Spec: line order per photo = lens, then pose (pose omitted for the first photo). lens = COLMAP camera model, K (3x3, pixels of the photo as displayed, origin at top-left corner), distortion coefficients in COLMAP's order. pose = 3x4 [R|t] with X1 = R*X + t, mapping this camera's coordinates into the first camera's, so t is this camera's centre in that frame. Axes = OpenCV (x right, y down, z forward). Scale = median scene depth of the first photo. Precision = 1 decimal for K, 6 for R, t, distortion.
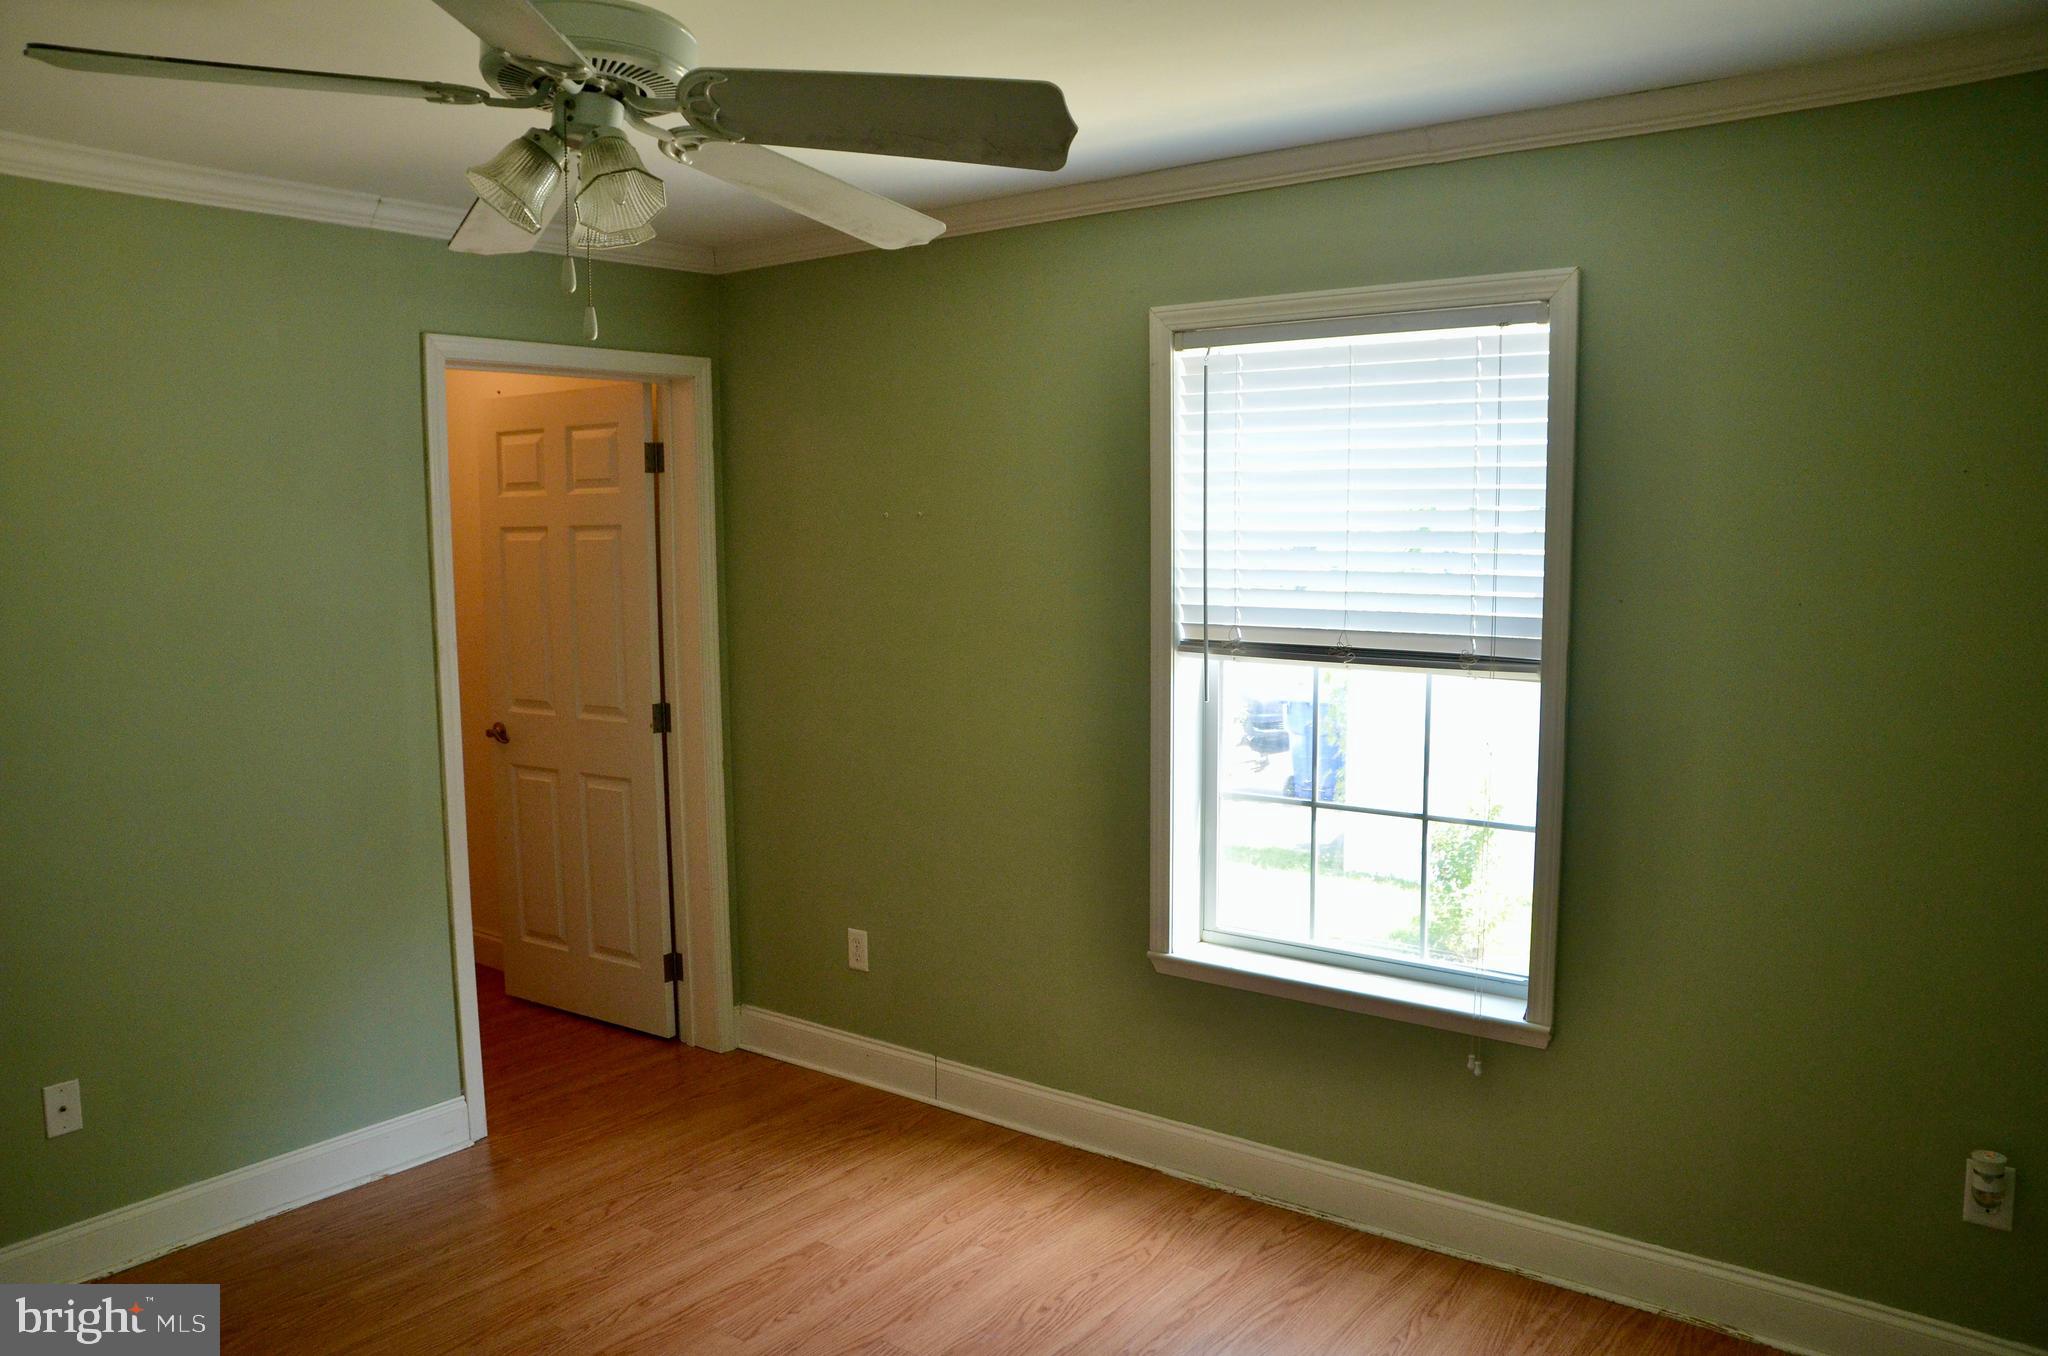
lens RADIAL K [[1528.2, 0, 1019.4], [0, 1528.2, 686.3], [0, 0, 1]] dist [-0.139930, 0.125773]
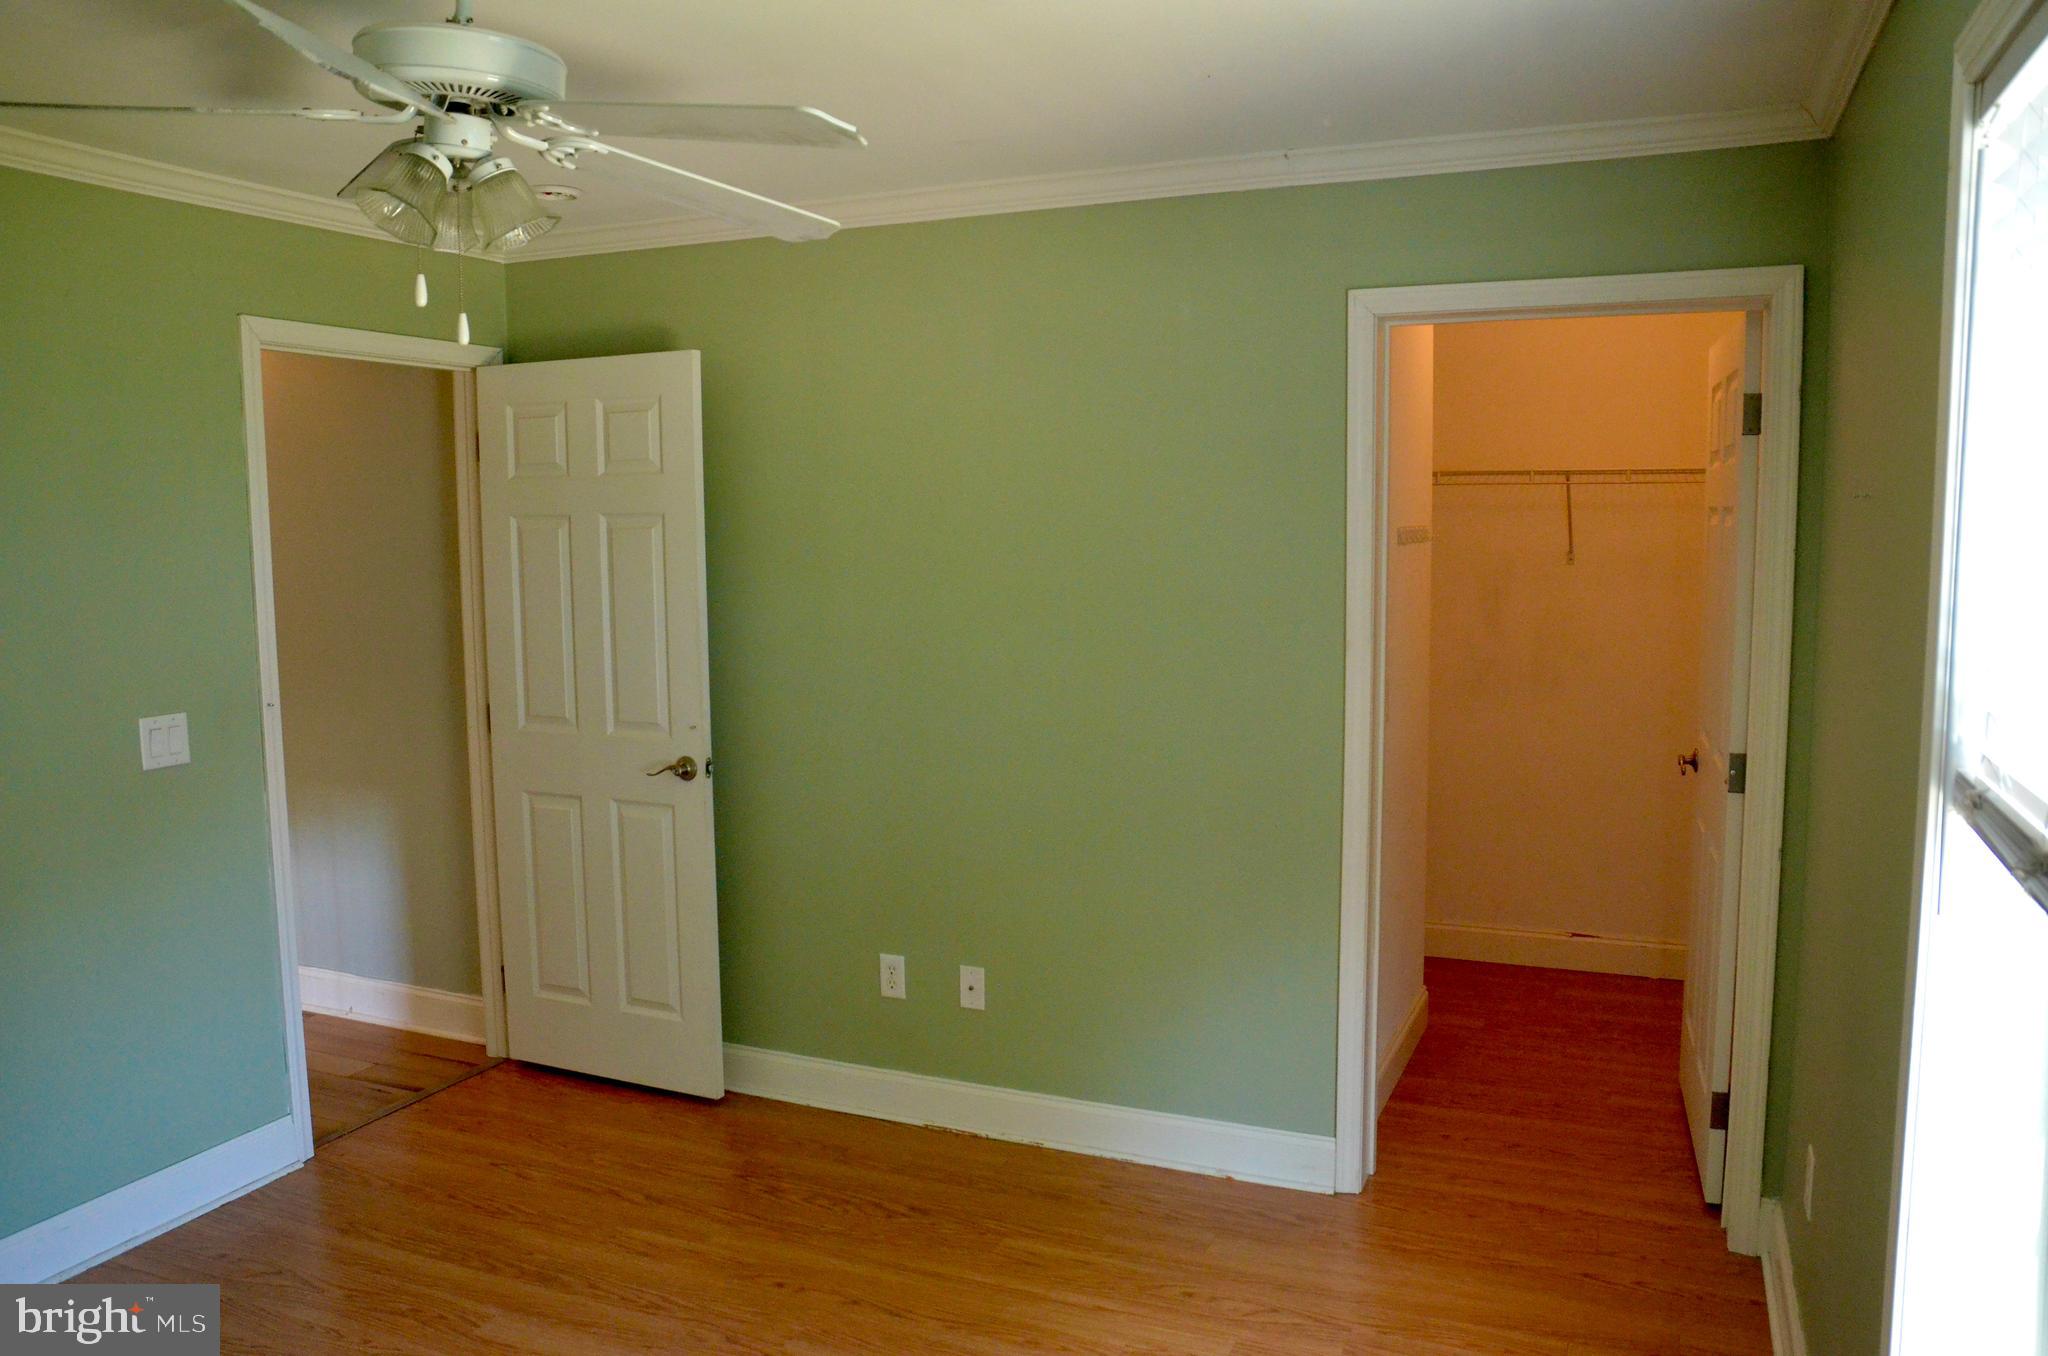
lens RADIAL K [[1477.3, 0, 1021.6], [0, 1477.3, 688.0], [0, 0, 1]] dist [-0.136337, 0.112533]
pose [[0.247460, 0.109593, -0.962680, 0.438256], [-0.102237, 0.990989, 0.086535, -0.057894], [0.963489, 0.077008, 0.256434, 0.631039]]
